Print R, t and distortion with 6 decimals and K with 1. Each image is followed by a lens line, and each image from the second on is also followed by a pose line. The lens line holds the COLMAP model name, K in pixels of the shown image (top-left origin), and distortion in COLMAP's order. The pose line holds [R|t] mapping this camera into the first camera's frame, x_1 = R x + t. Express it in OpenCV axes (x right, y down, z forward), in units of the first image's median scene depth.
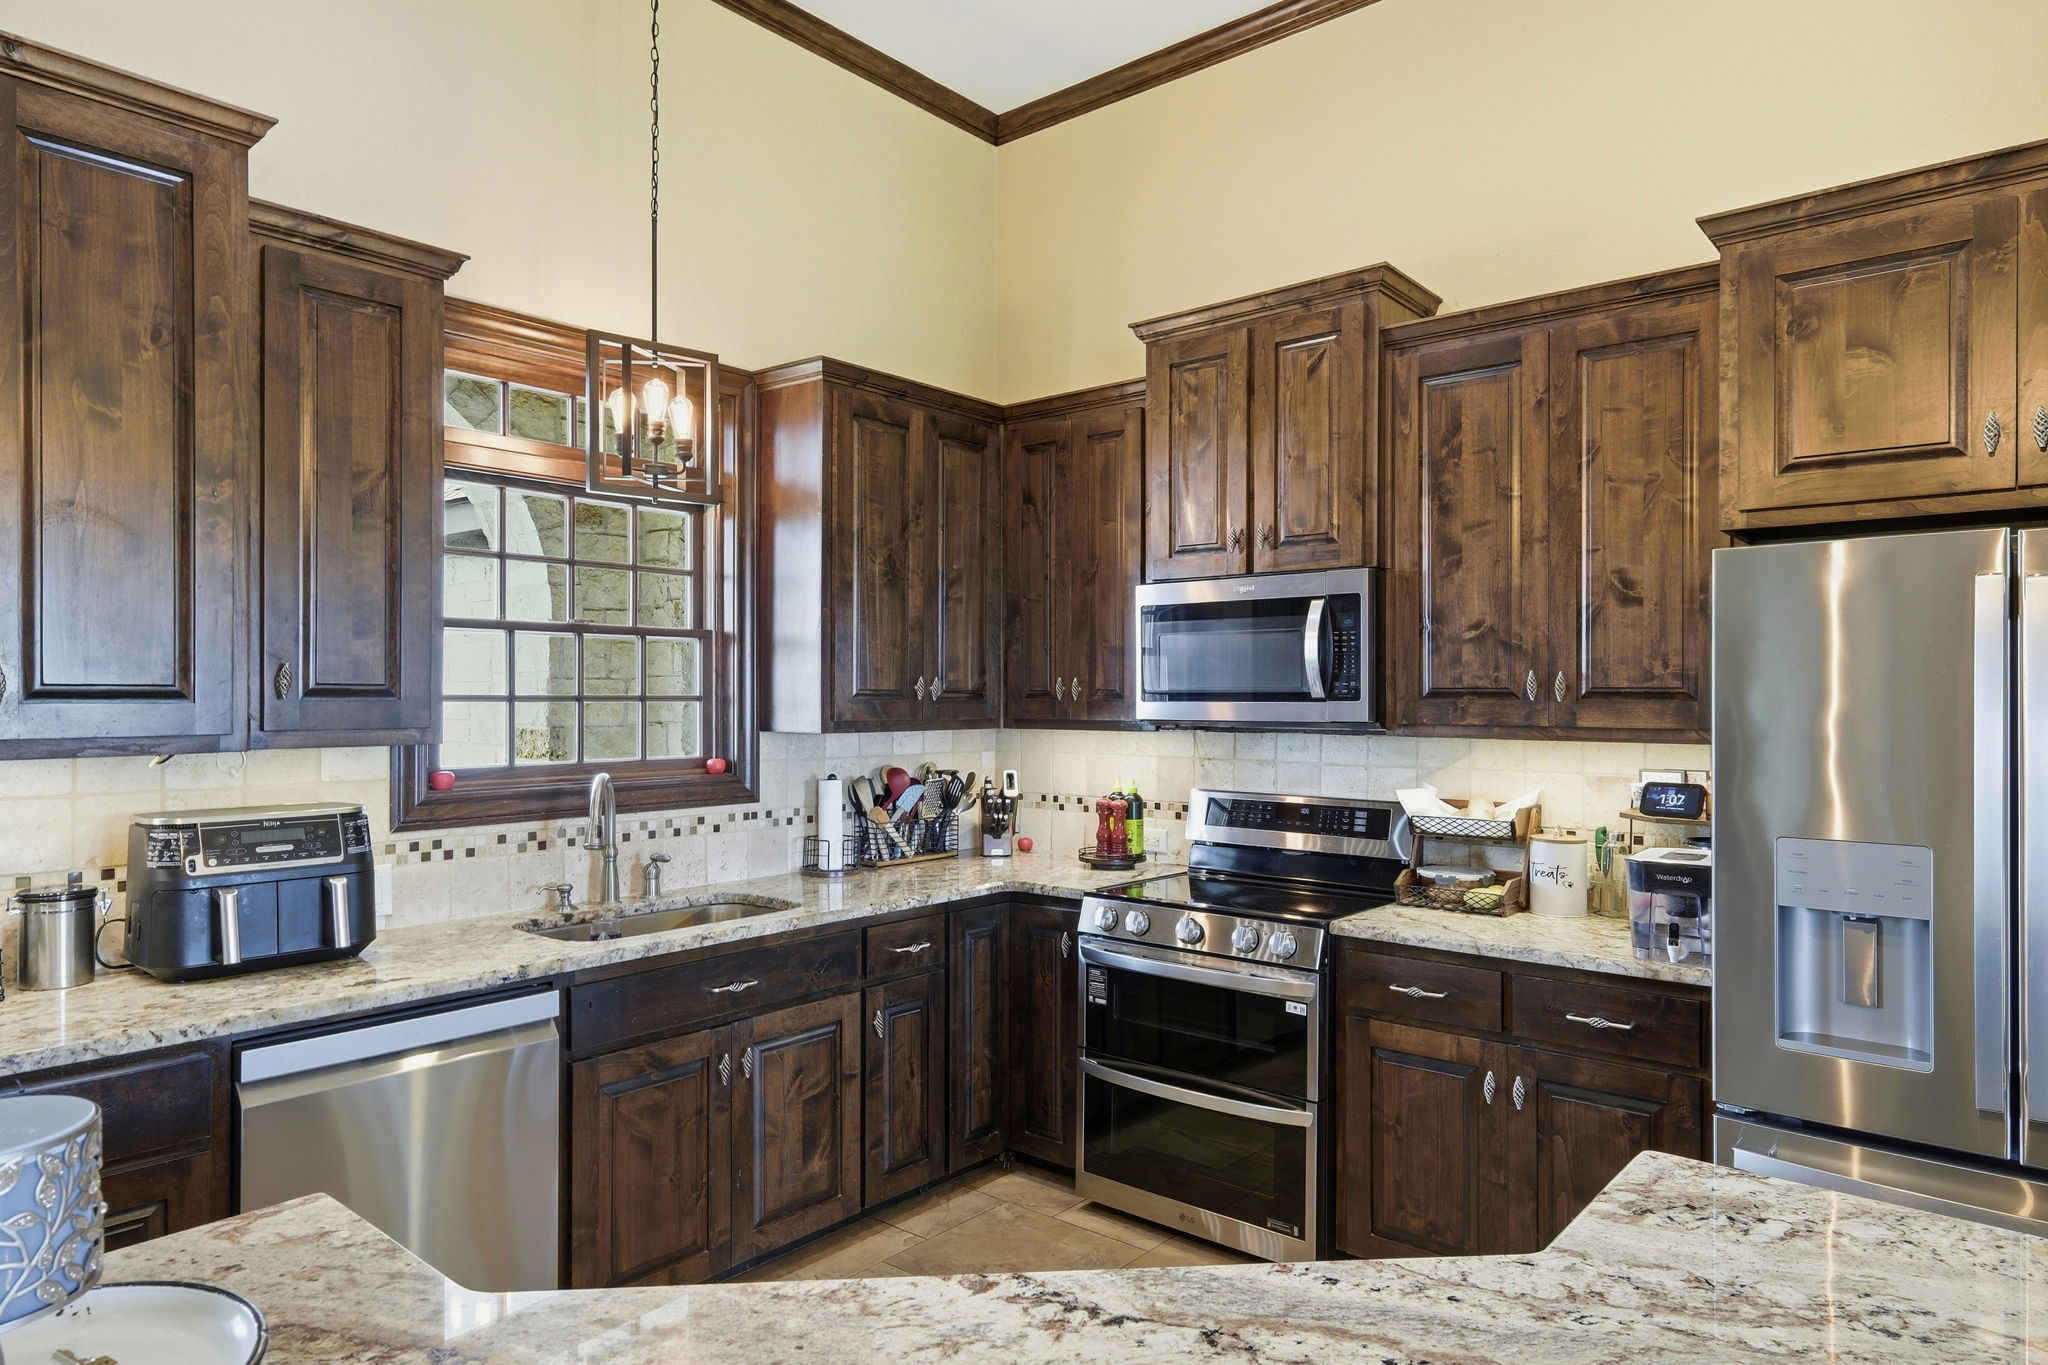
lens RADIAL K [[1227.1, 0, 1019.2], [0, 1227.1, 690.7], [0, 0, 1]] dist [0.007750, -0.004729]
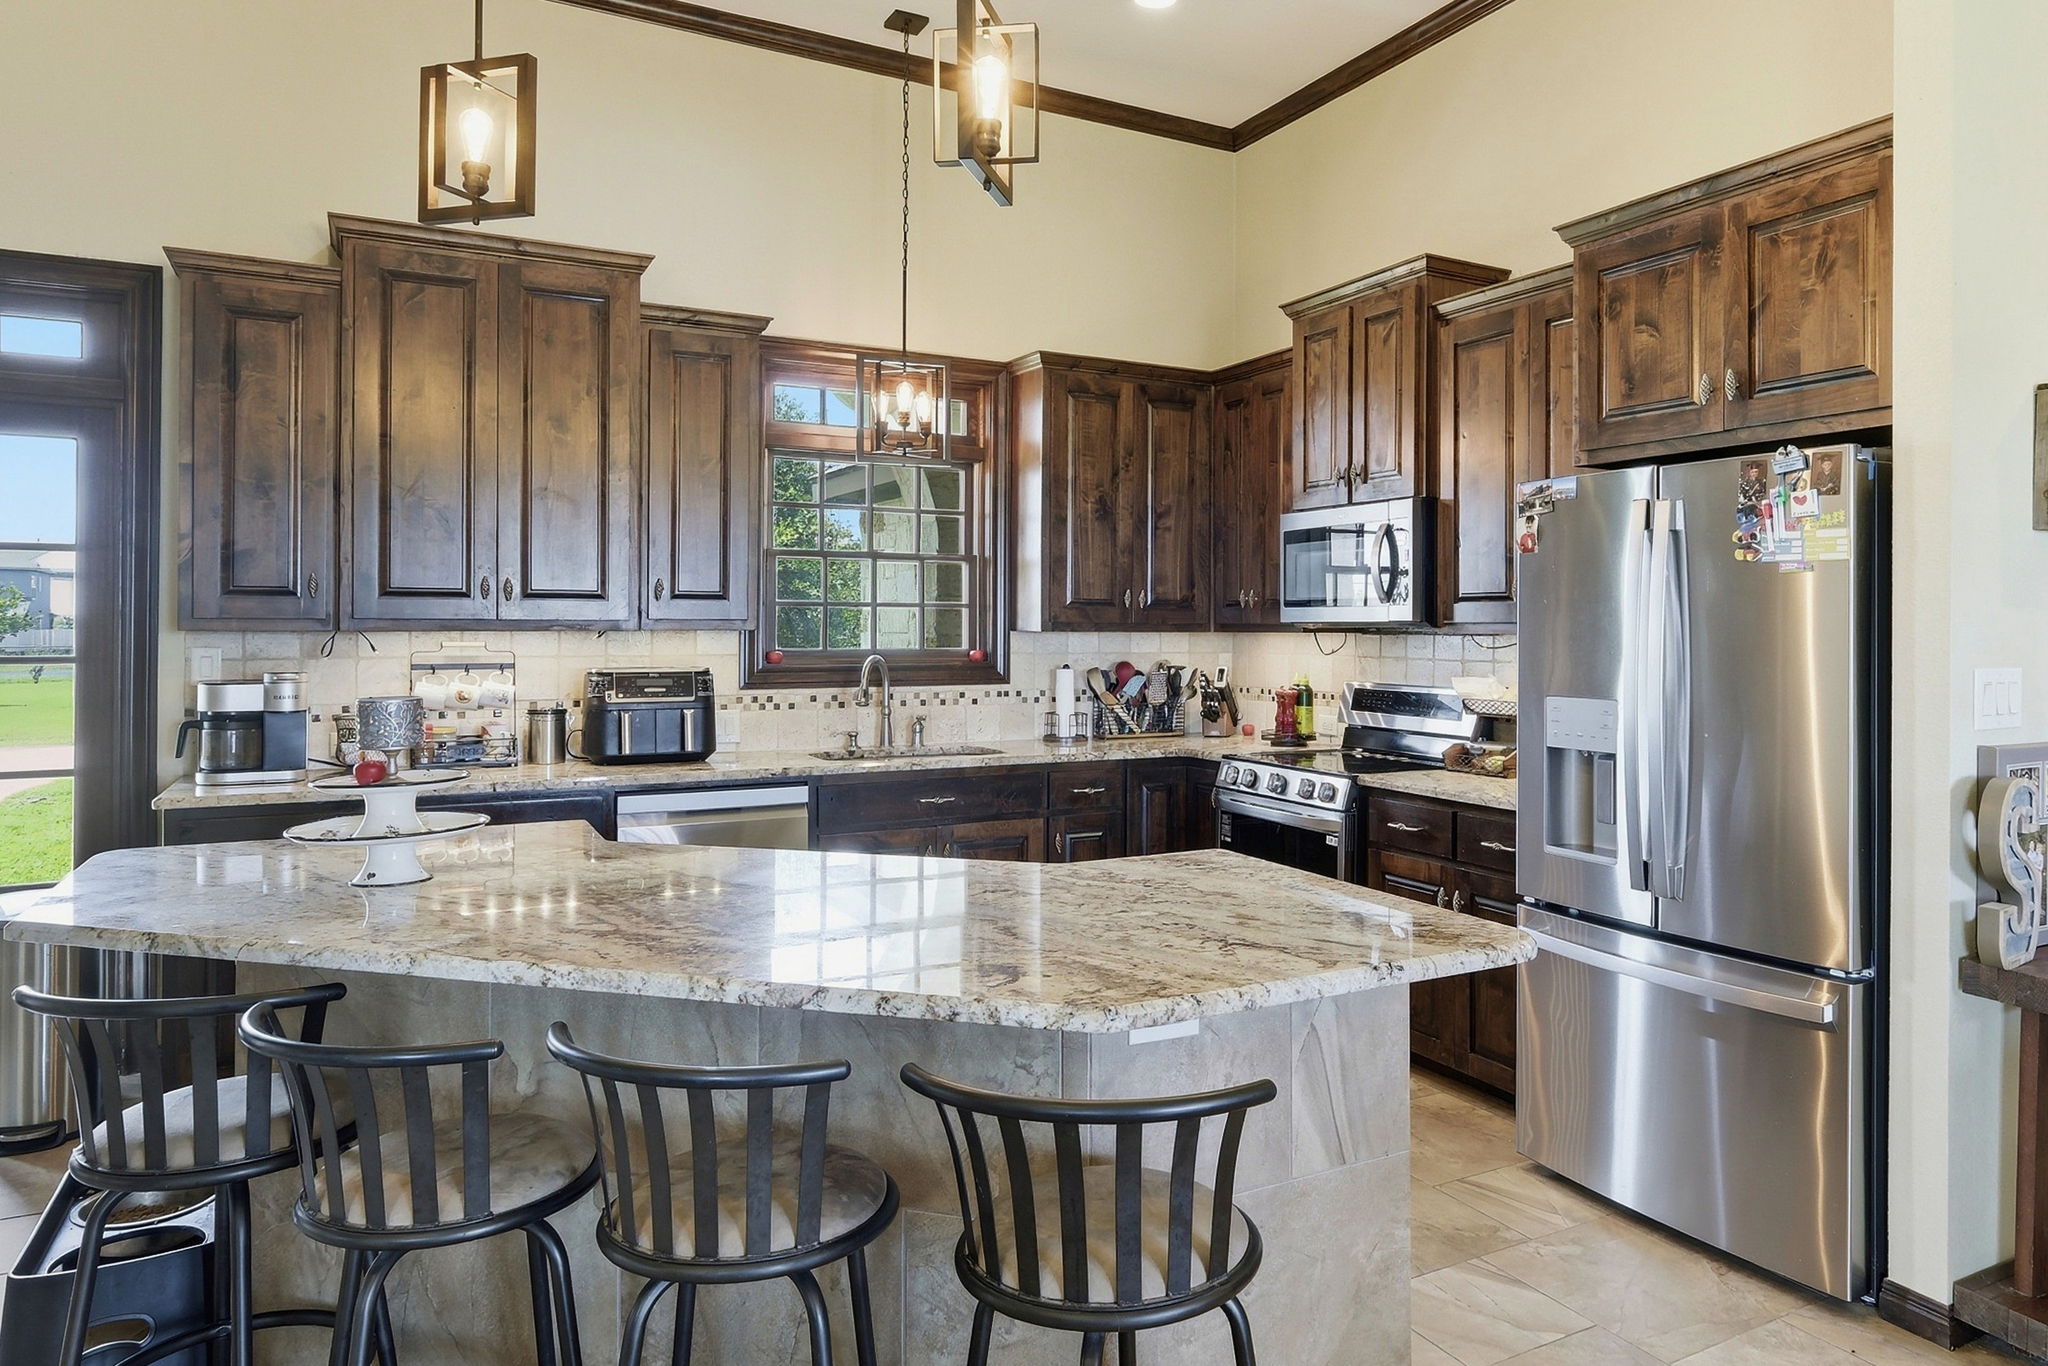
lens RADIAL K [[1322.1, 0, 1151.0], [0, 1322.1, 617.7], [0, 0, 1]] dist [-0.011748, 0.001315]
pose [[0.943309, 0.001104, -0.331913, 0.490986], [-0.002315, 0.999992, -0.003255, 0.027549], [0.331907, 0.003839, 0.943304, -0.365697]]
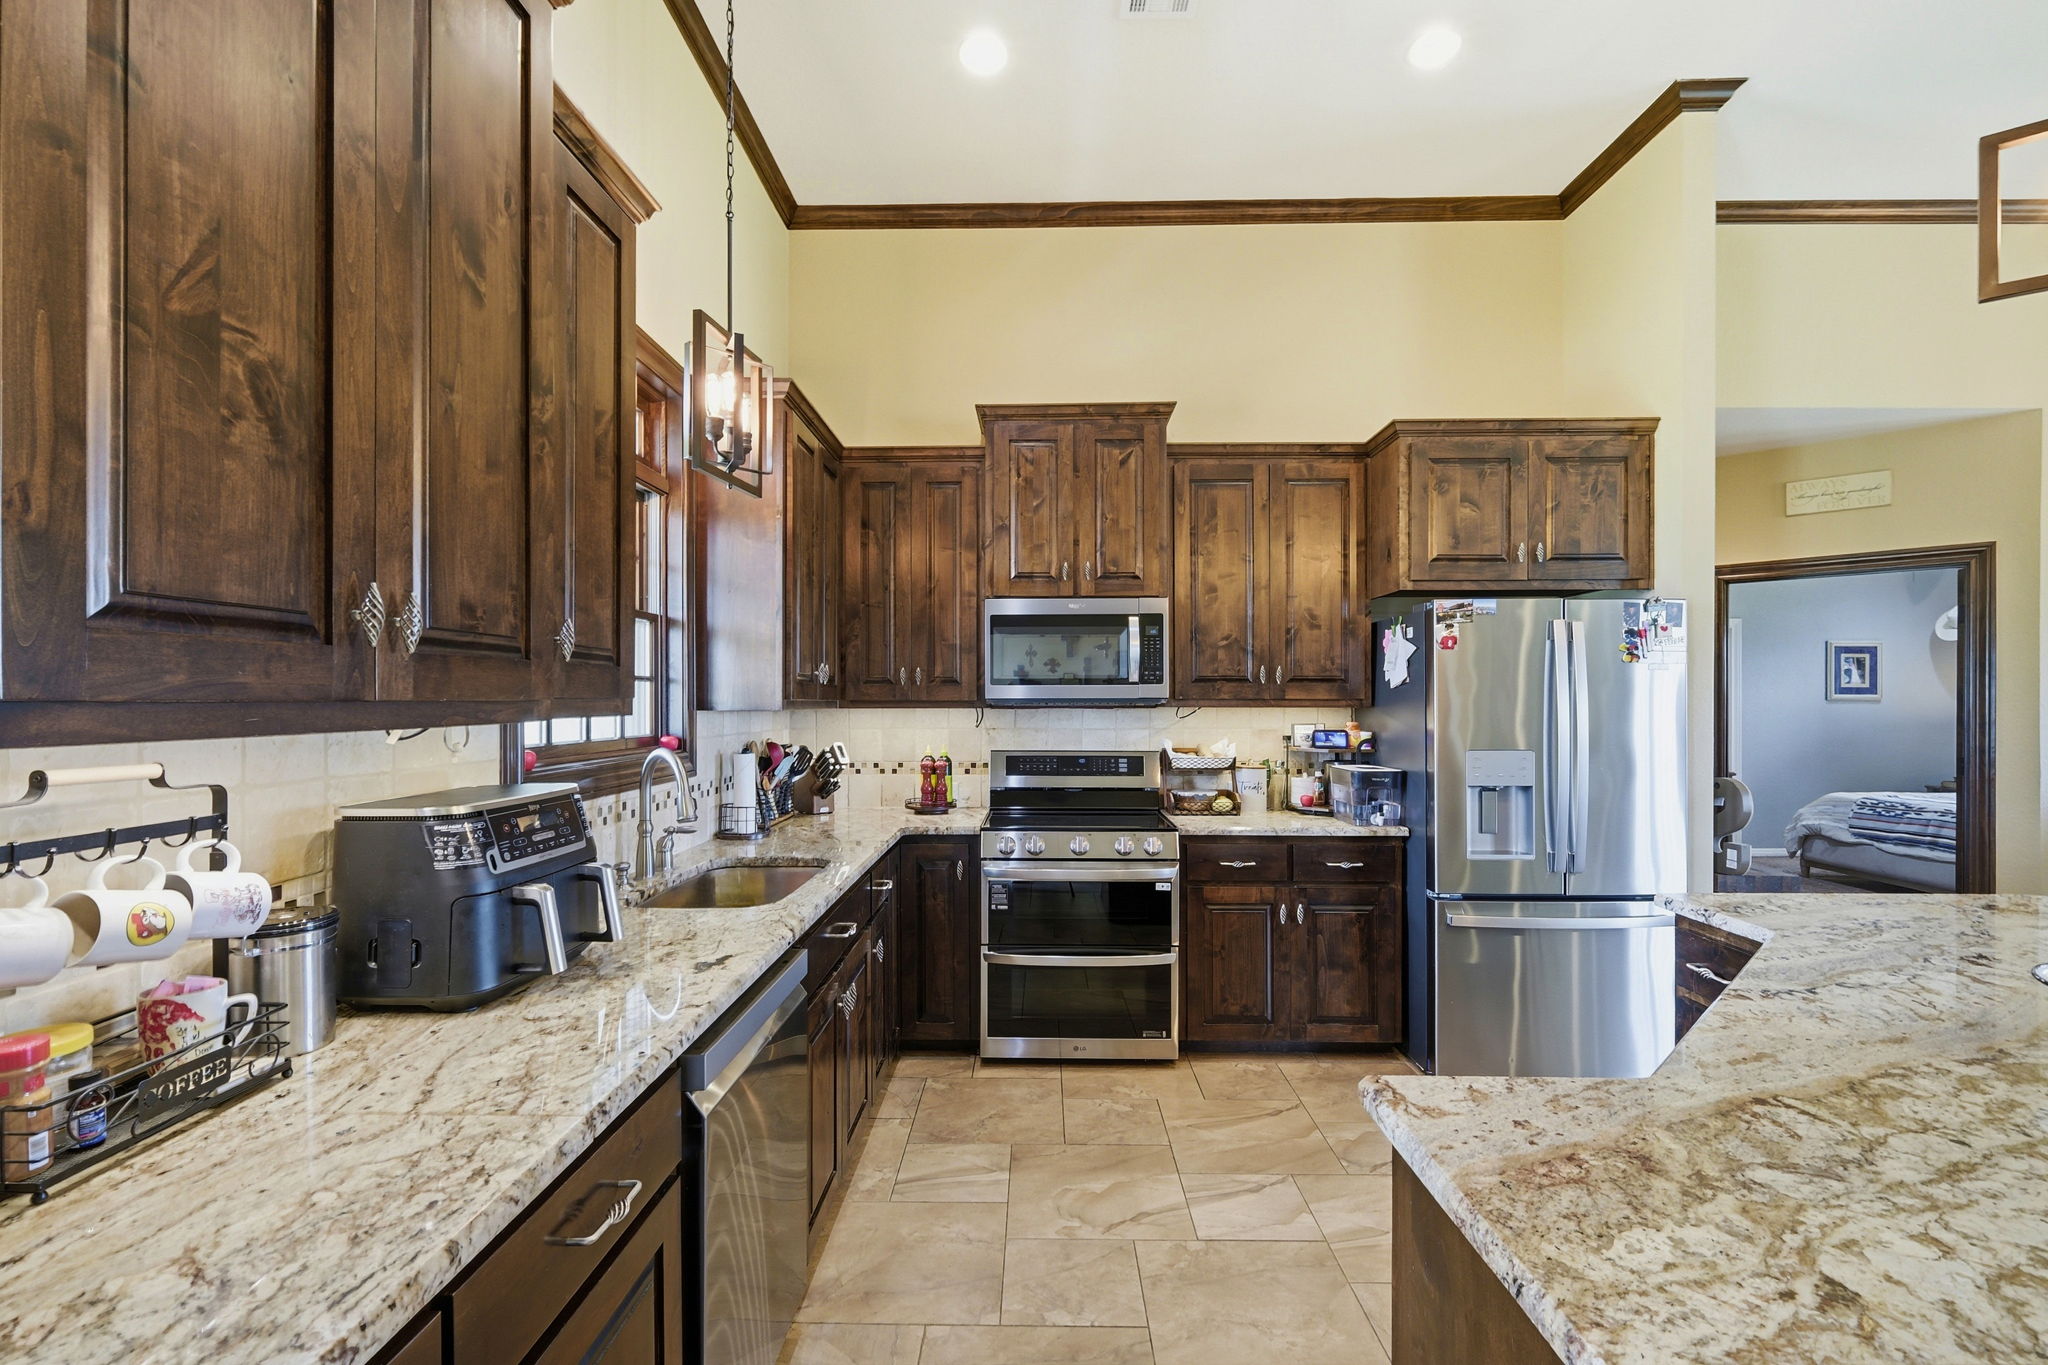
lens RADIAL K [[904.2, 0, 1019.7], [0, 904.2, 696.0], [0, 0, 1]] dist [-0.001121, -0.001037]
pose [[0.776858, 0.000860, 0.629675, -0.589068], [-0.000772, 1.000000, -0.000414, 0.024652], [-0.629675, -0.000165, 0.776859, 0.241630]]
